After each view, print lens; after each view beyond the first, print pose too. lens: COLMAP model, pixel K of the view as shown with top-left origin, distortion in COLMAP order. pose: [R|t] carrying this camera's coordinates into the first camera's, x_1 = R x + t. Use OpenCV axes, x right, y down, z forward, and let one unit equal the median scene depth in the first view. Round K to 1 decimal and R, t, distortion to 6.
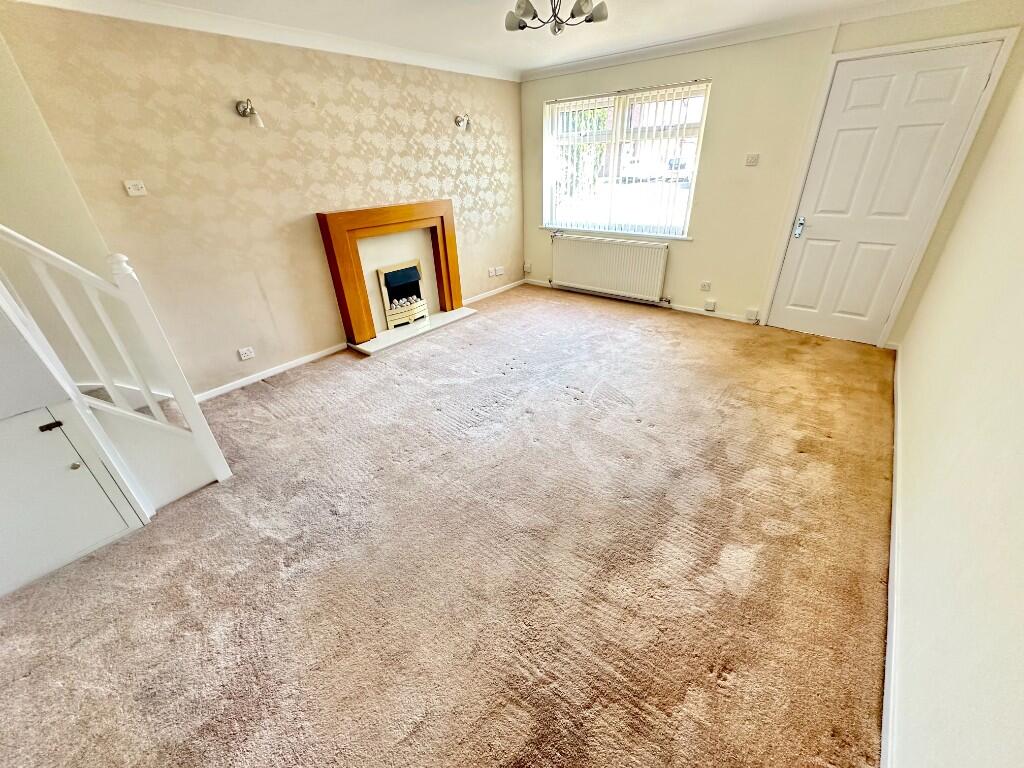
lens RADIAL K [[407.4, 0, 513.0], [0, 407.4, 383.0], [0, 0, 1]] dist [-0.004167, 0.000355]
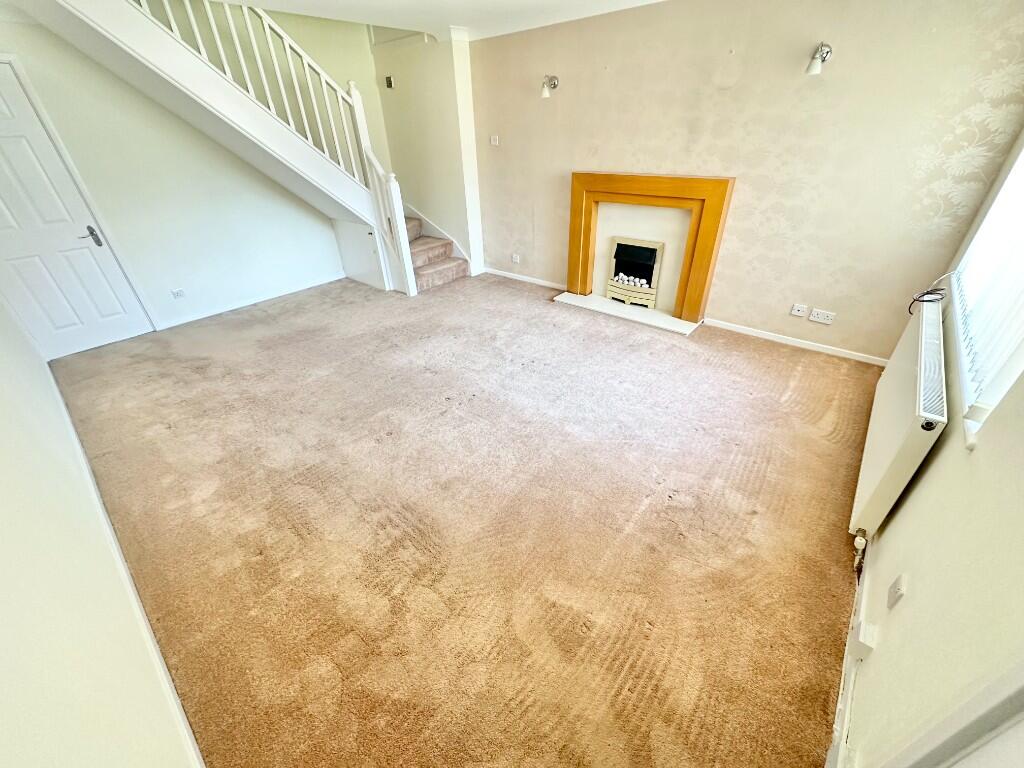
lens RADIAL K [[407.4, 0, 513.0], [0, 407.4, 383.0], [0, 0, 1]] dist [-0.004167, 0.000355]
pose [[-0.014474, 0.564154, -0.825543, 0.651927], [-0.449545, 0.733809, 0.509347, -0.386849], [0.893140, 0.378491, 0.242991, 0.631446]]
